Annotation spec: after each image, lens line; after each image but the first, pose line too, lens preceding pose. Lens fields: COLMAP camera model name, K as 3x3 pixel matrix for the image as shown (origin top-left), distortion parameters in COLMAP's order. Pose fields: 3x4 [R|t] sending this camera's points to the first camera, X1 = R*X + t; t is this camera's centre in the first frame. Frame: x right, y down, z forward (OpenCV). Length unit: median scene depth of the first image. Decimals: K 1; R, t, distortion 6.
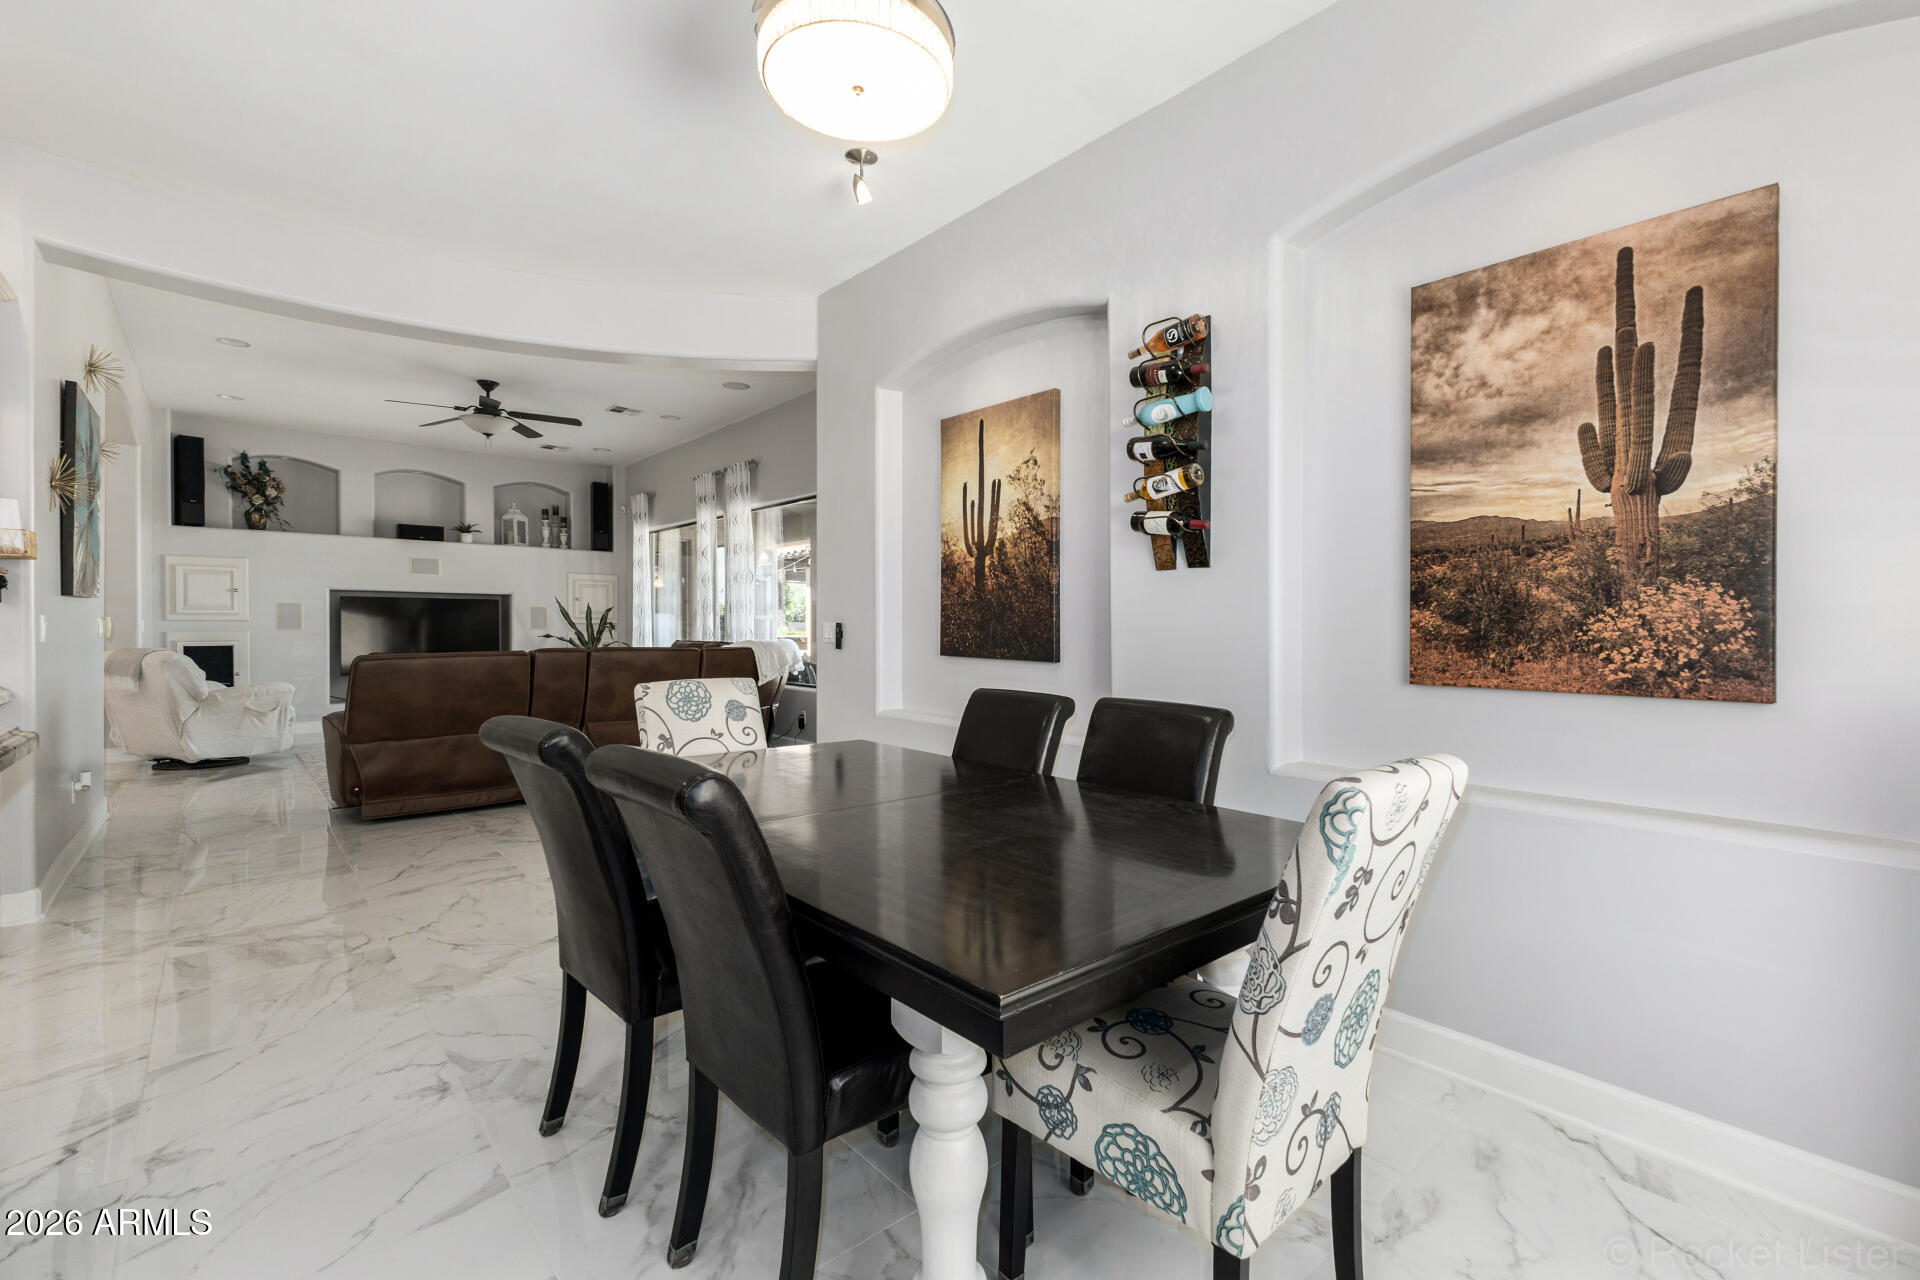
lens RADIAL K [[839.2, 0, 985.0], [0, 839.2, 623.8], [0, 0, 1]] dist [0.010520, -0.002712]
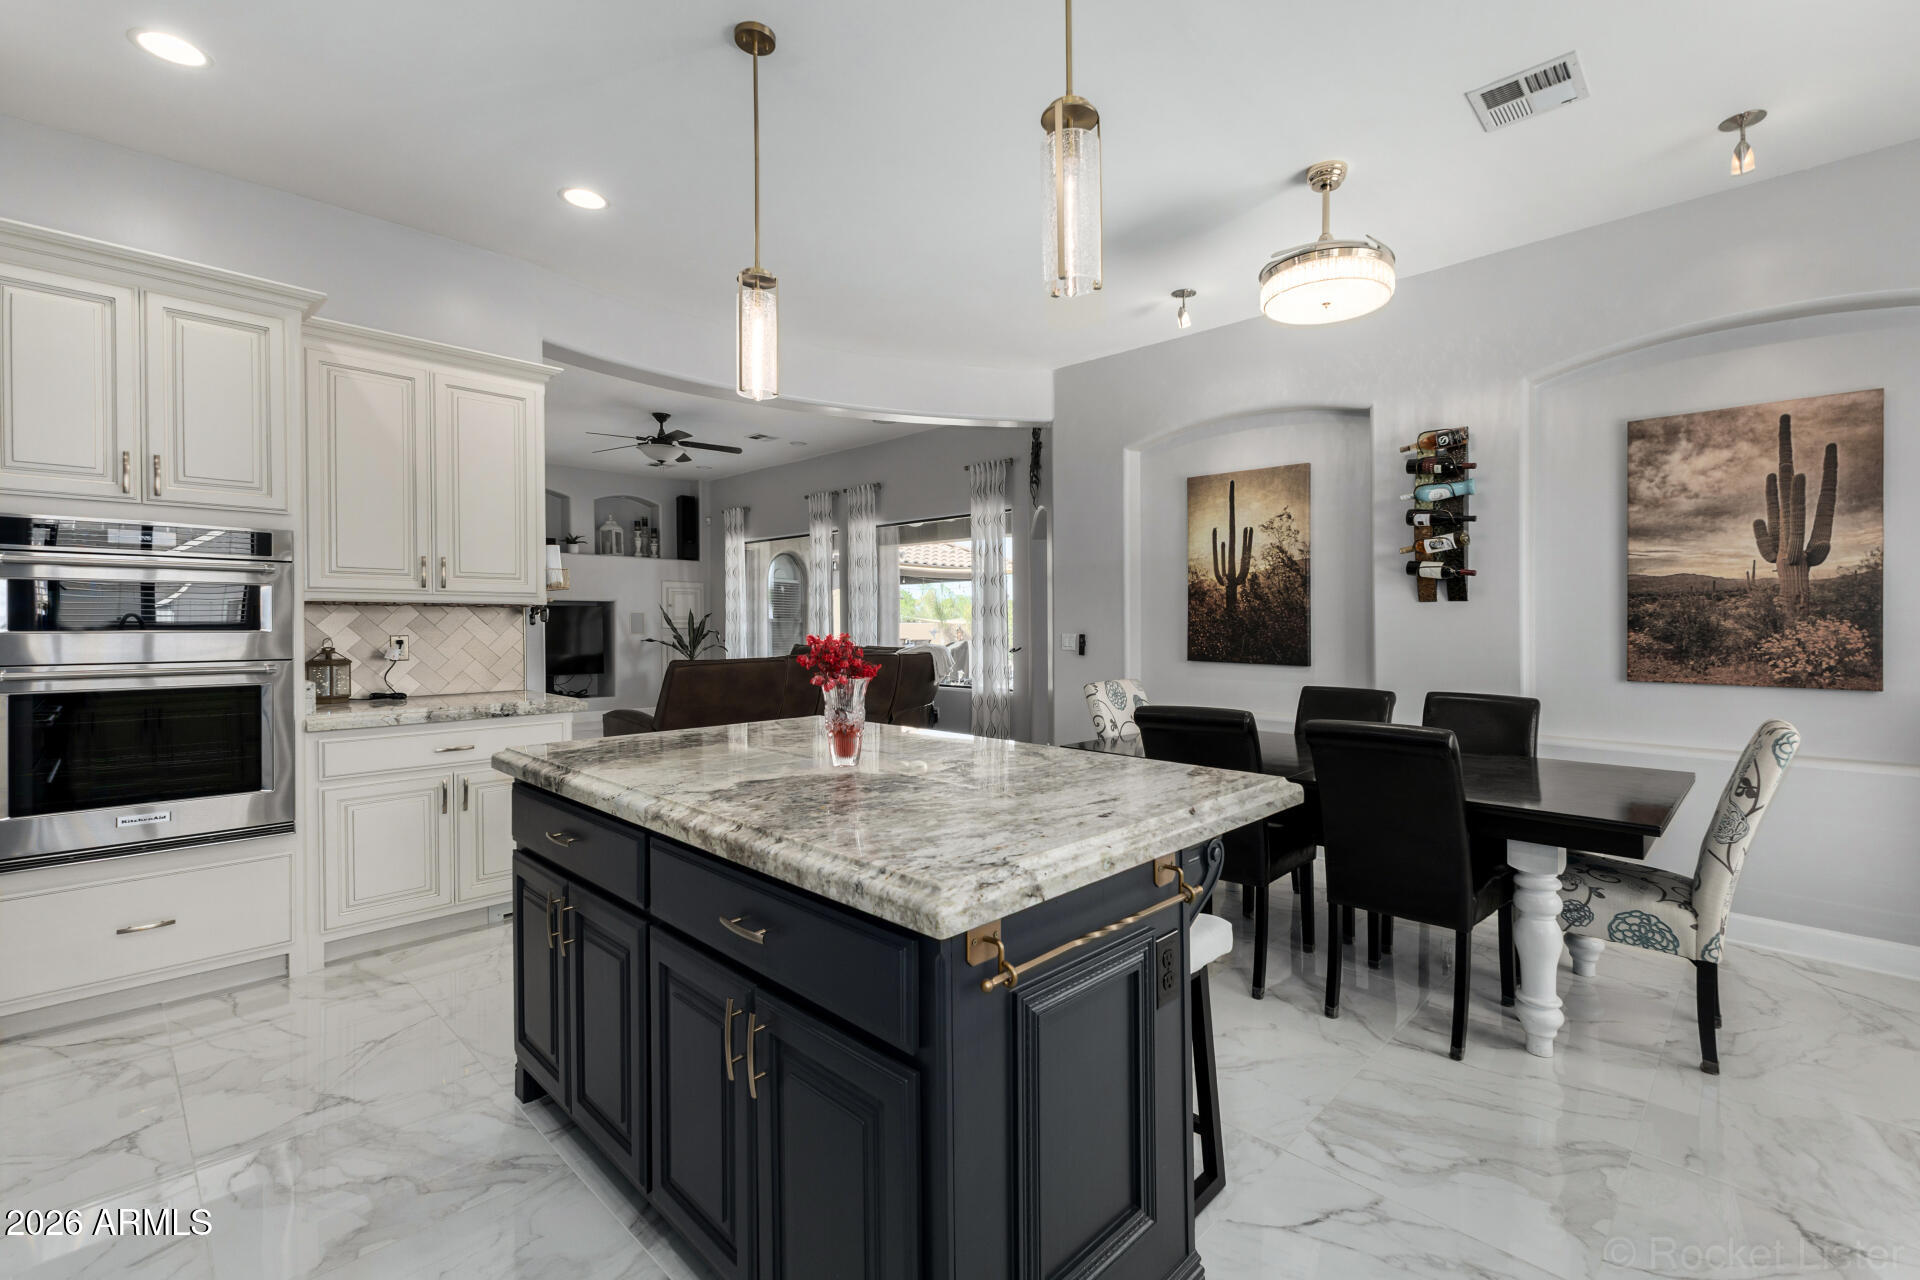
lens RADIAL K [[839.2, 0, 983.0], [0, 839.2, 621.1], [0, 0, 1]] dist [0.010520, -0.002712]
pose [[0.996775, -0.002620, 0.080207, -0.813960], [0.002565, 0.999996, 0.000789, -0.043321], [-0.080208, -0.000581, 0.996778, -0.449613]]
